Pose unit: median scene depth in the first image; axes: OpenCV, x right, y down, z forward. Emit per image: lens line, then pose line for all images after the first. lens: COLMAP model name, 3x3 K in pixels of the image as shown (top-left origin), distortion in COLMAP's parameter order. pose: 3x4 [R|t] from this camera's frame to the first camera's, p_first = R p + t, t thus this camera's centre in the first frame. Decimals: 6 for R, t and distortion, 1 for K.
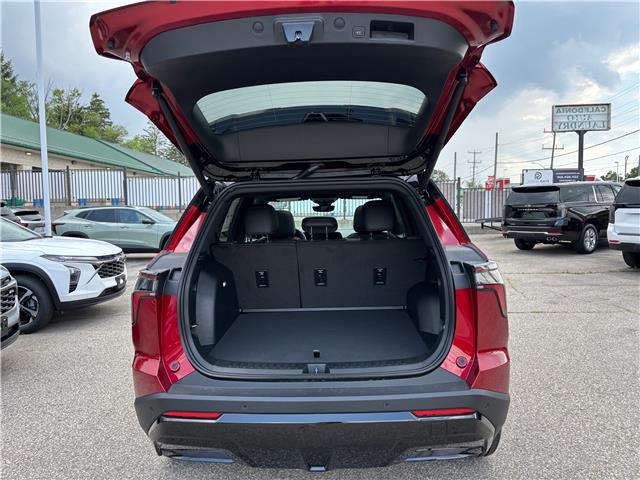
lens RADIAL K [[485.5, 0, 320.0], [0, 485.5, 240.0], [0, 0, 1]] dist [0.016901, -0.008724]
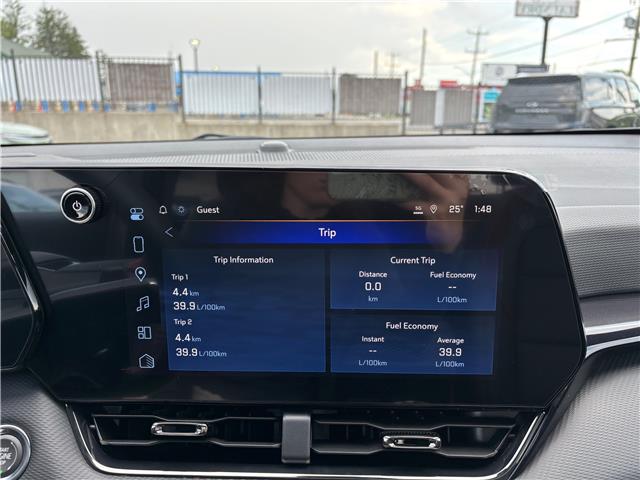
lens RADIAL K [[503.5, 0, 323.8], [0, 503.5, 245.9], [0, 0, 1]] dist [0.028415, -0.049015]
pose [[0.983835, -0.030477, 0.176463, 0.004563], [-0.003438, 0.982015, 0.188773, -0.004733], [-0.179043, -0.186328, 0.966036, 0.176889]]
